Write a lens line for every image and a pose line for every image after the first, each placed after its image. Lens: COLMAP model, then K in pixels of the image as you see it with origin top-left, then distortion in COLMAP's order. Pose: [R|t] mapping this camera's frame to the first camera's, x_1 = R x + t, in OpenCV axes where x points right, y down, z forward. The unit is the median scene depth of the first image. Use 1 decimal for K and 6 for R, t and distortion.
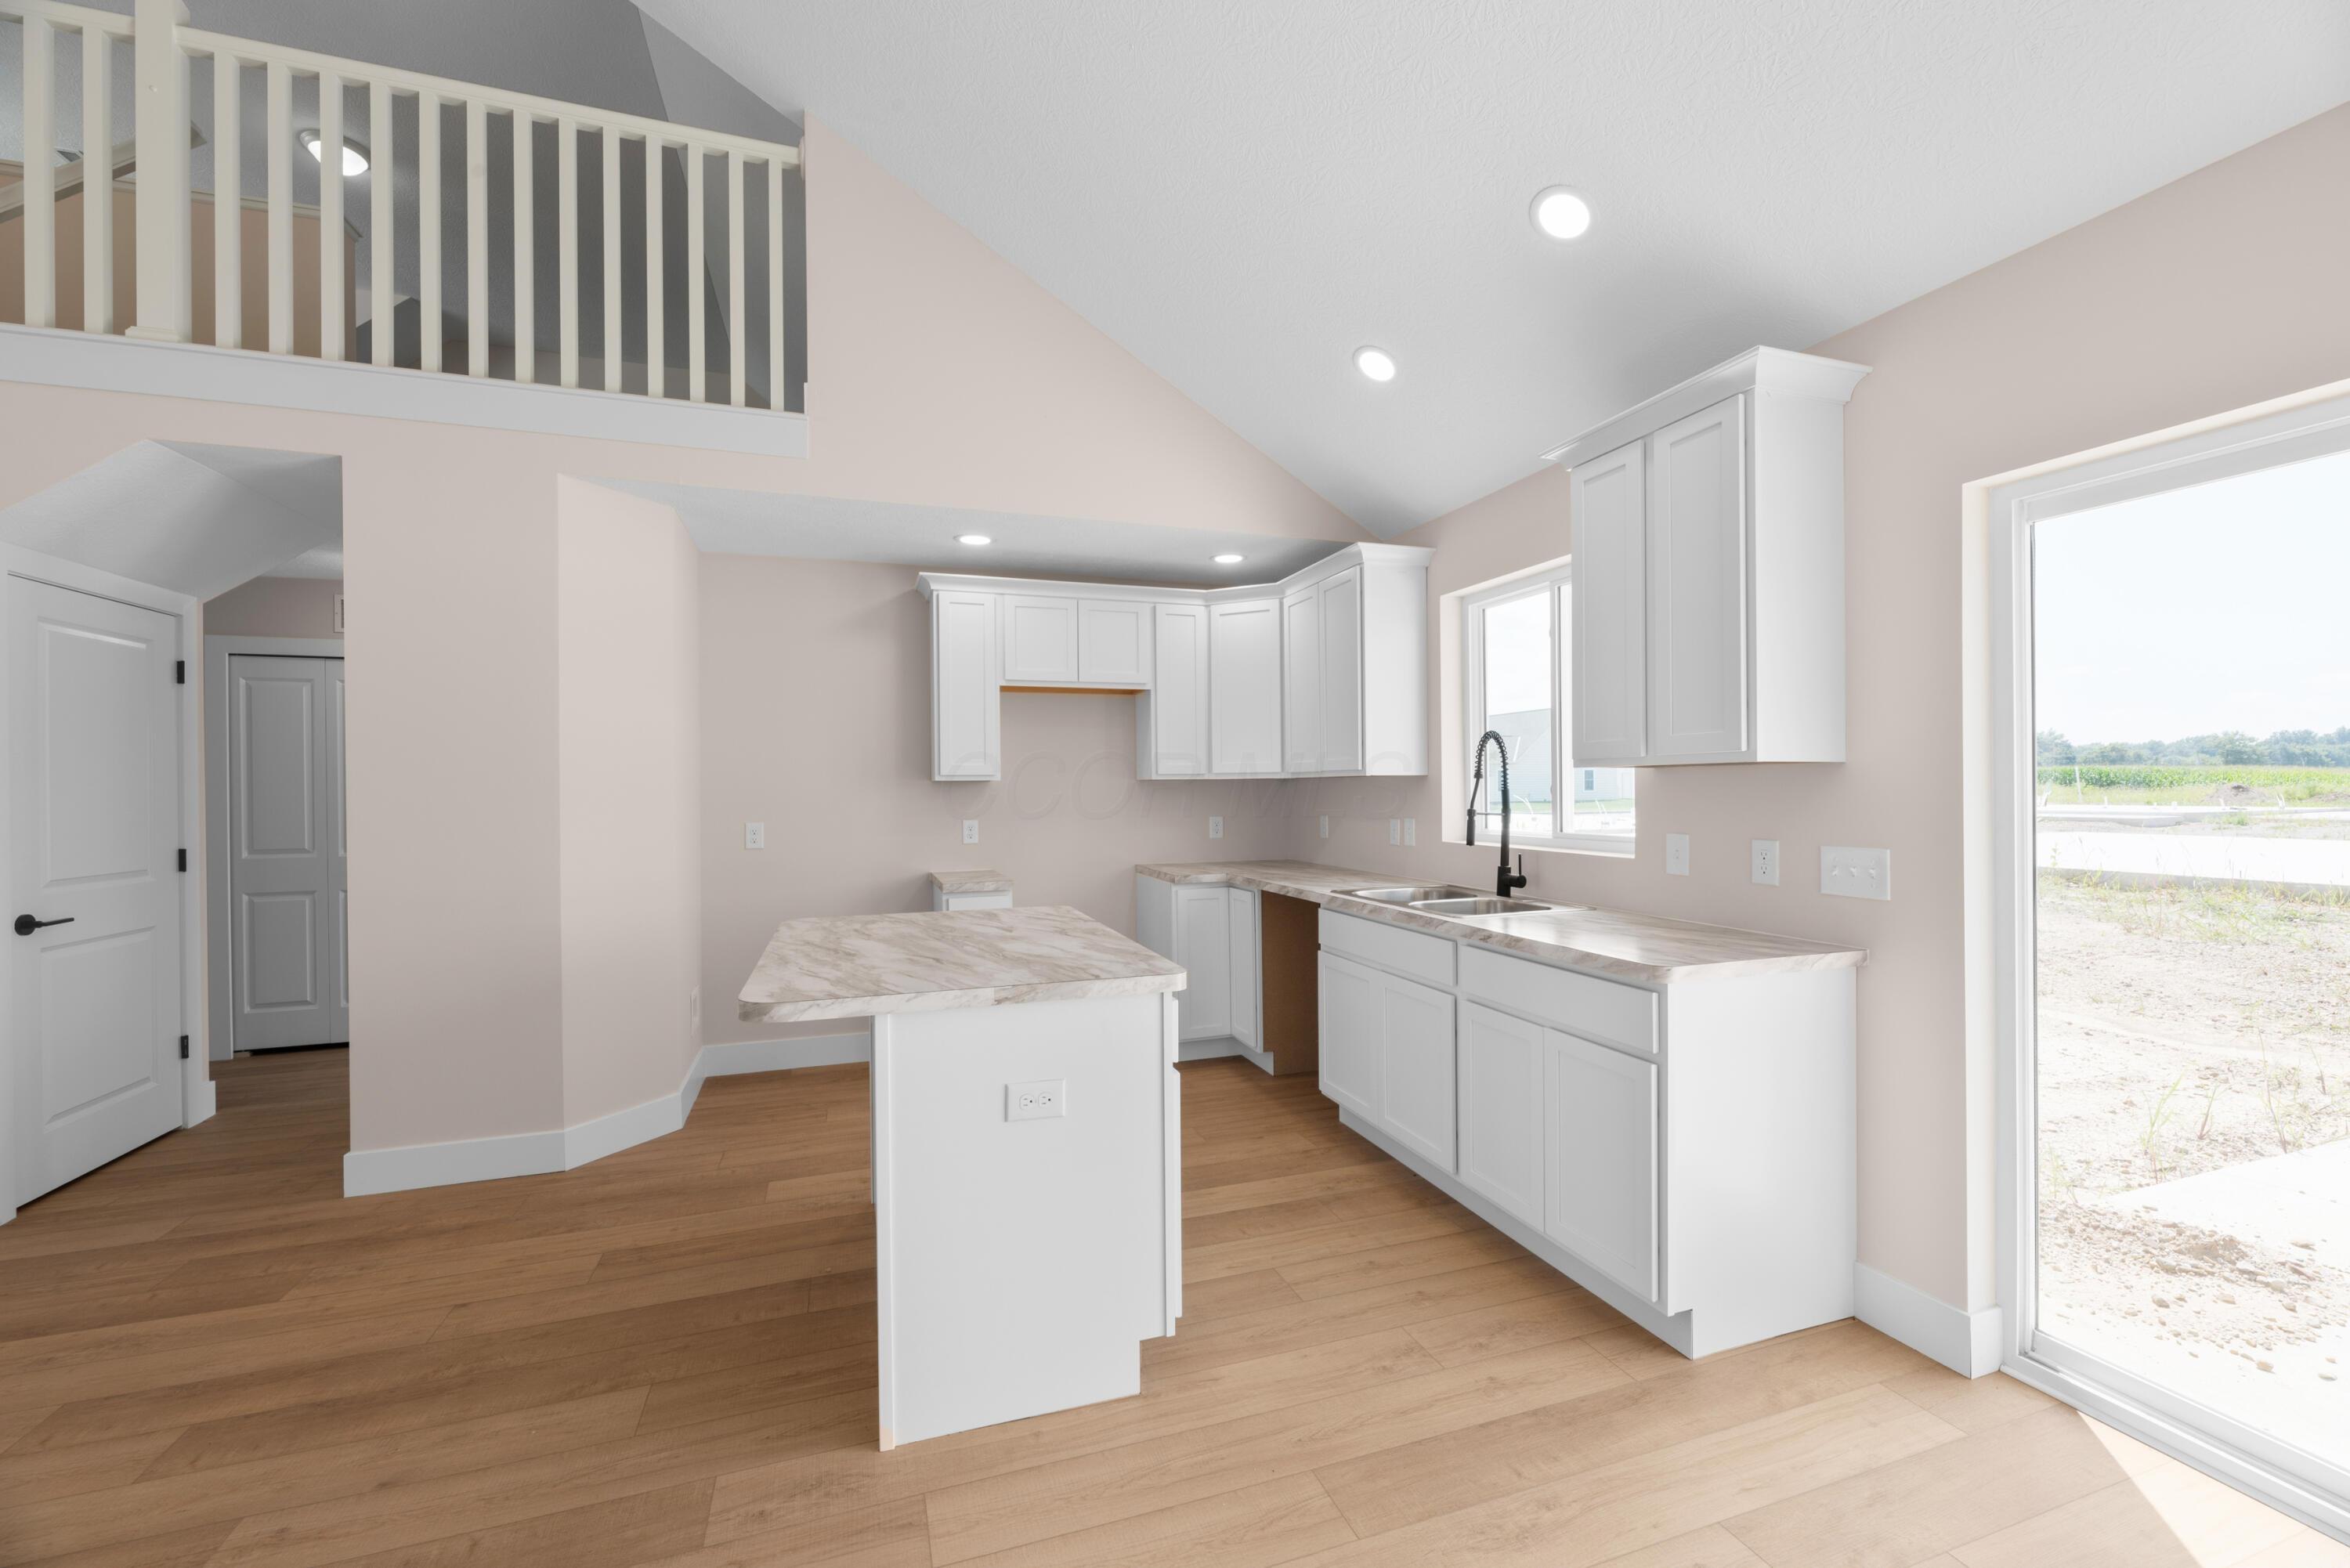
lens RADIAL K [[945.1, 0, 1175.0], [0, 945.1, 791.1], [0, 0, 1]] dist [-0.002808, 0.000427]
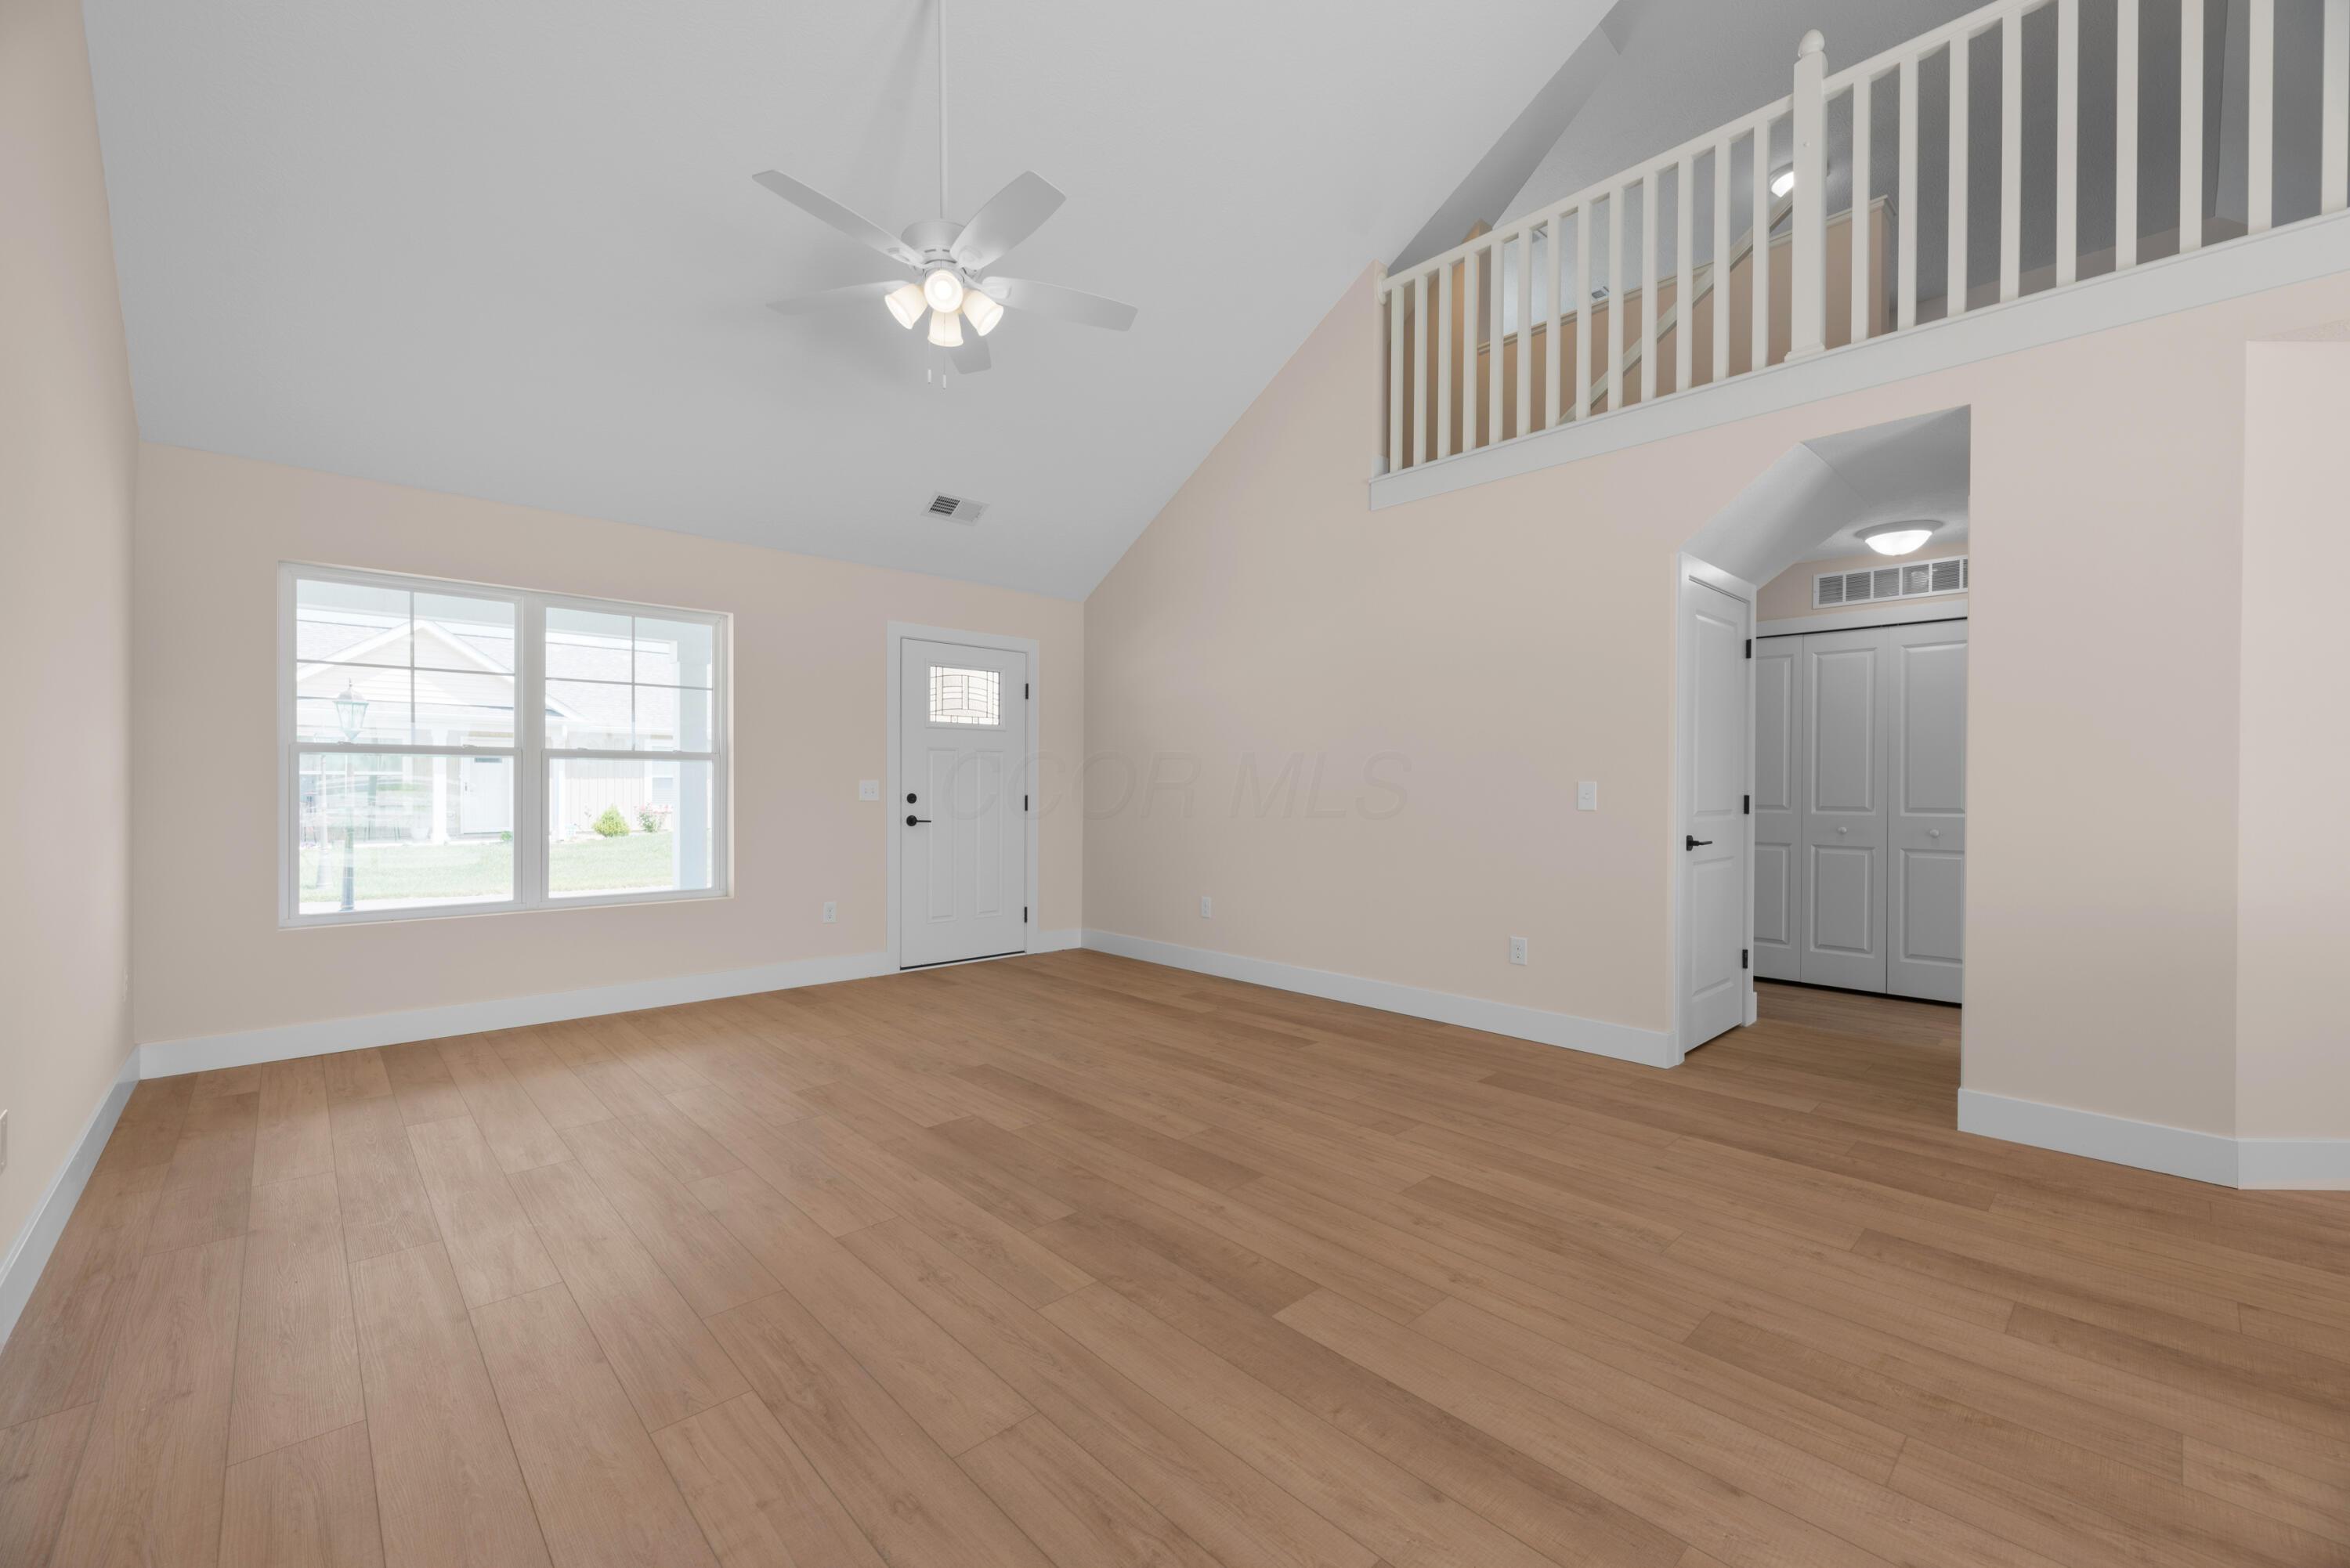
lens RADIAL K [[945.1, 0, 1176.7], [0, 945.1, 791.8], [0, 0, 1]] dist [-0.002808, 0.000427]
pose [[0.409213, 0.017563, -0.912270, -0.280459], [-0.010624, 0.999839, 0.014483, 0.053489], [0.912377, 0.003765, 0.409333, -0.184765]]
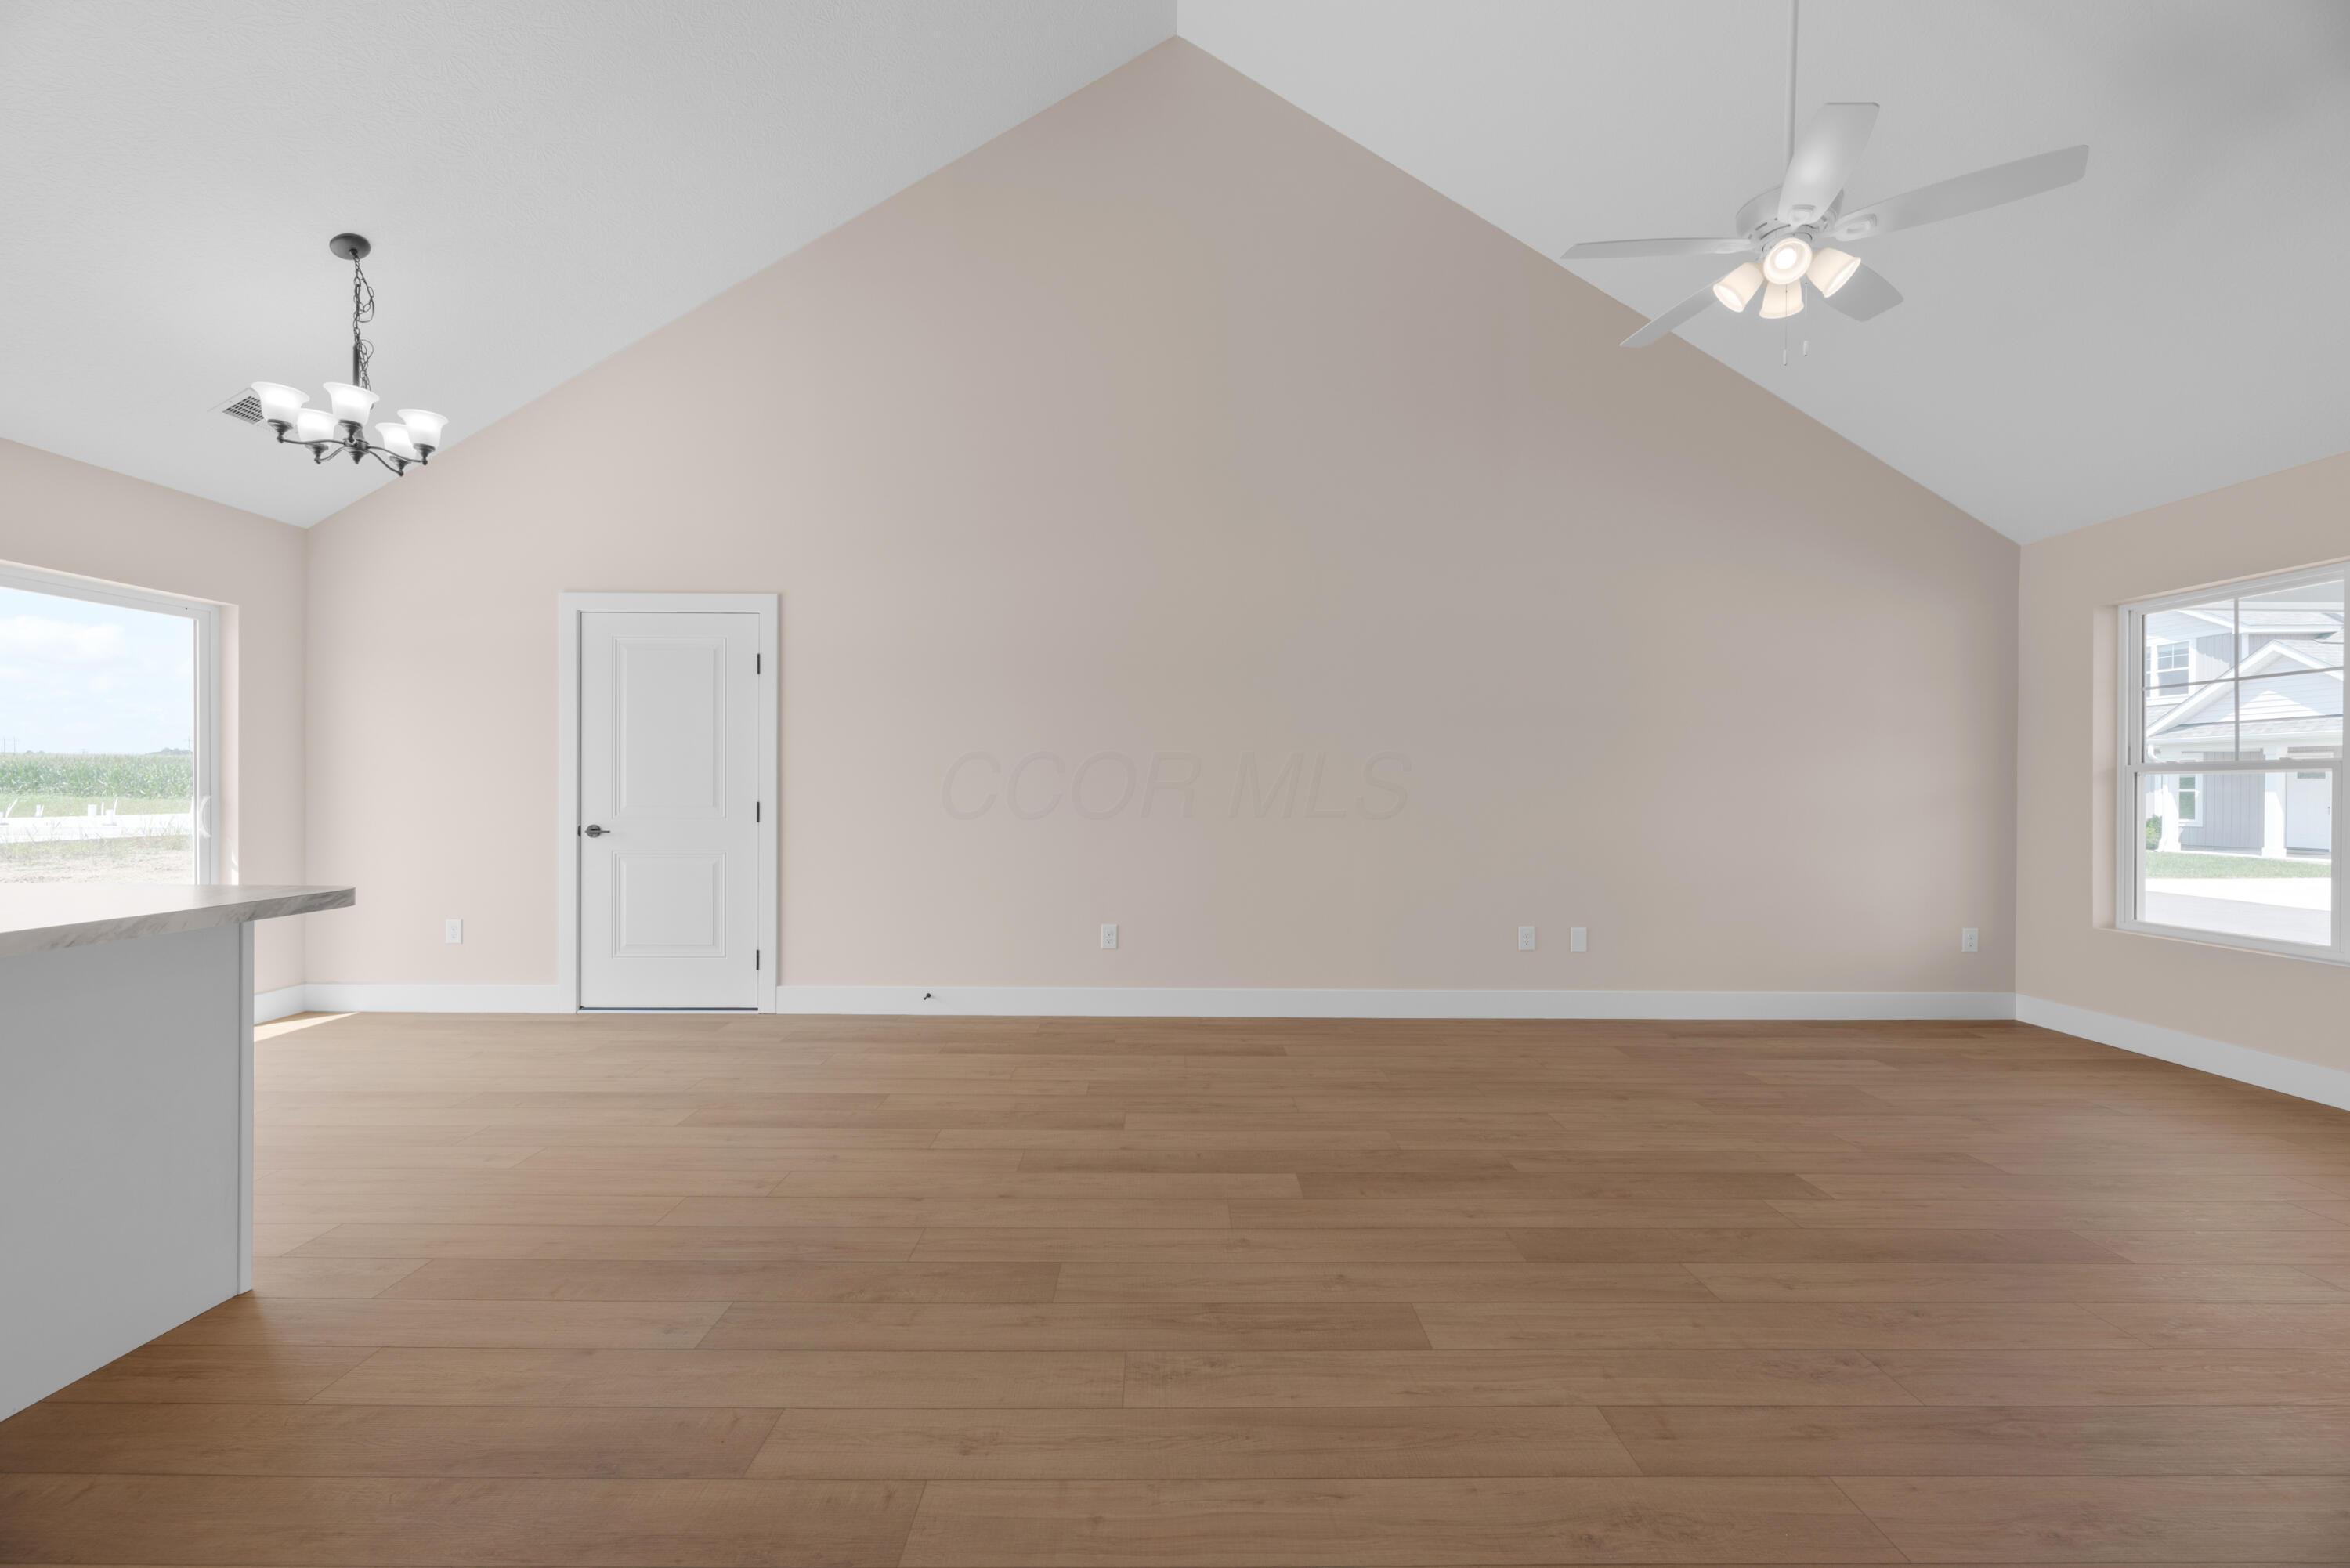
lens RADIAL K [[945.1, 0, 1176.6], [0, 945.1, 792.2], [0, 0, 1]] dist [-0.002808, 0.000427]
pose [[-0.949084, 0.000137, 0.315024, -0.986081], [0.000791, 0.999998, 0.001948, 0.056232], [-0.315023, 0.002098, -0.949082, 0.983761]]
